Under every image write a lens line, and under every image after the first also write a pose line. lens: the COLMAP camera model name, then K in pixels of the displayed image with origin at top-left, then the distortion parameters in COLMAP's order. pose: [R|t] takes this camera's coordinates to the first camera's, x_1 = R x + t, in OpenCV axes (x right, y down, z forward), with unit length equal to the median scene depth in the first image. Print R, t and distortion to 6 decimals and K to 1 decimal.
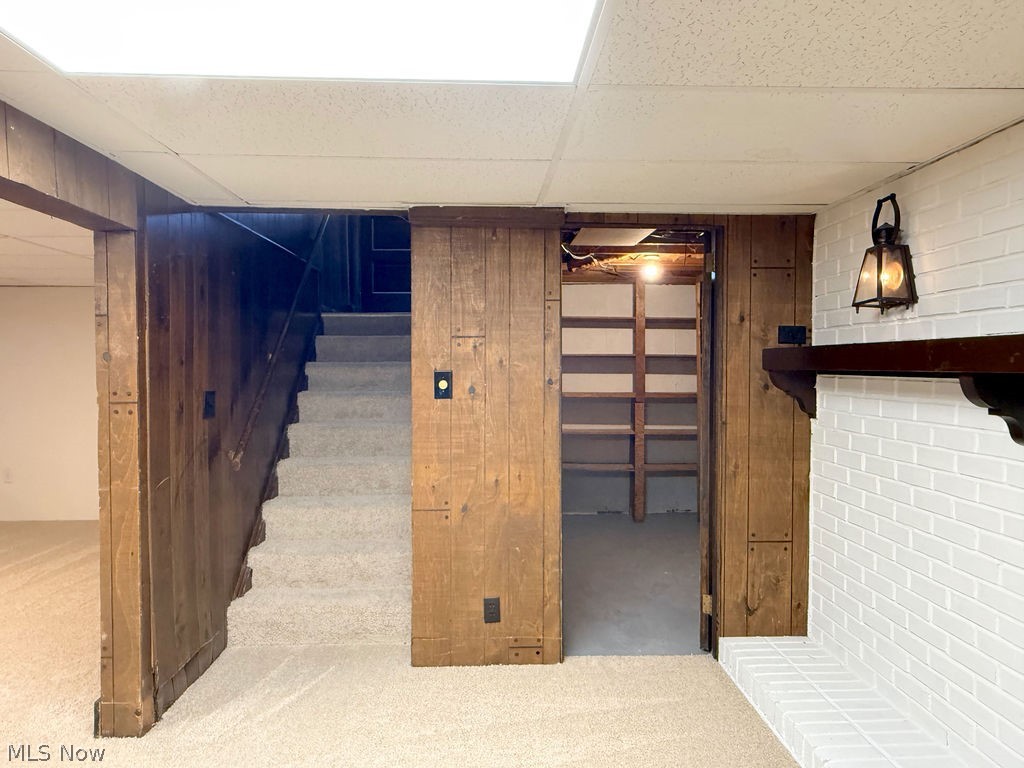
lens RADIAL K [[689.9, 0, 512.0], [0, 689.9, 384.0], [0, 0, 1]] dist [0.001396, 0.000240]
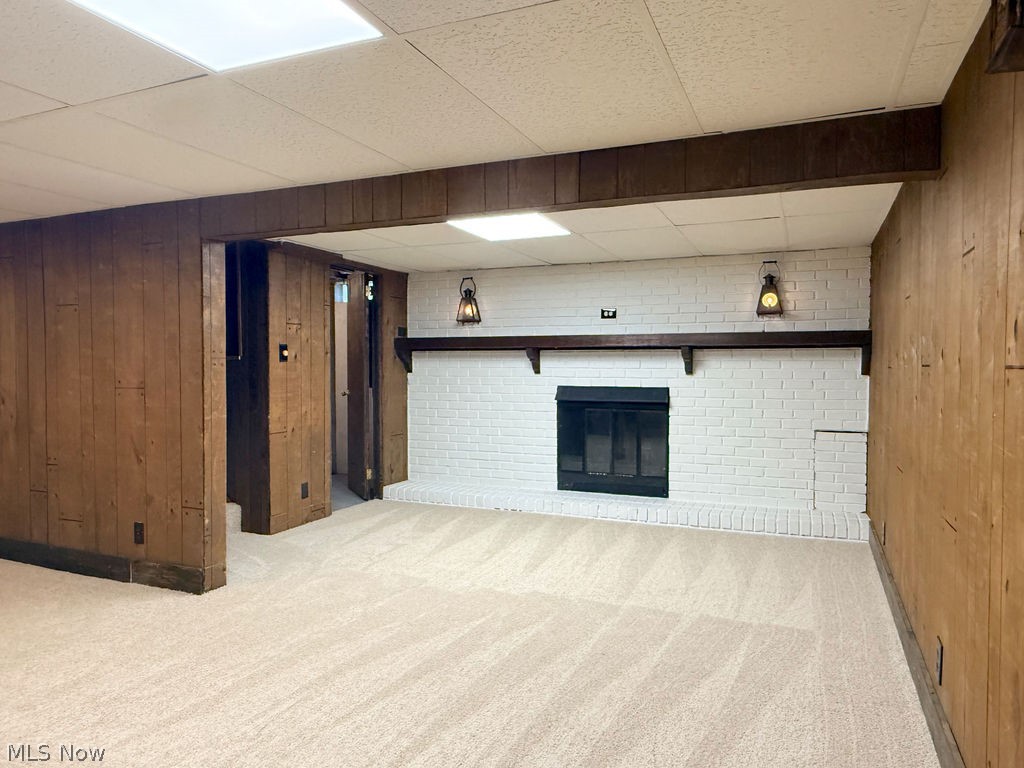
lens RADIAL K [[689.9, 0, 512.0], [0, 689.9, 384.0], [0, 0, 1]] dist [0.001396, 0.000240]
pose [[0.425467, -0.023261, 0.904675, -1.312433], [0.021497, 0.999647, 0.015593, 0.058698], [-0.904718, 0.012813, 0.425817, -0.153905]]
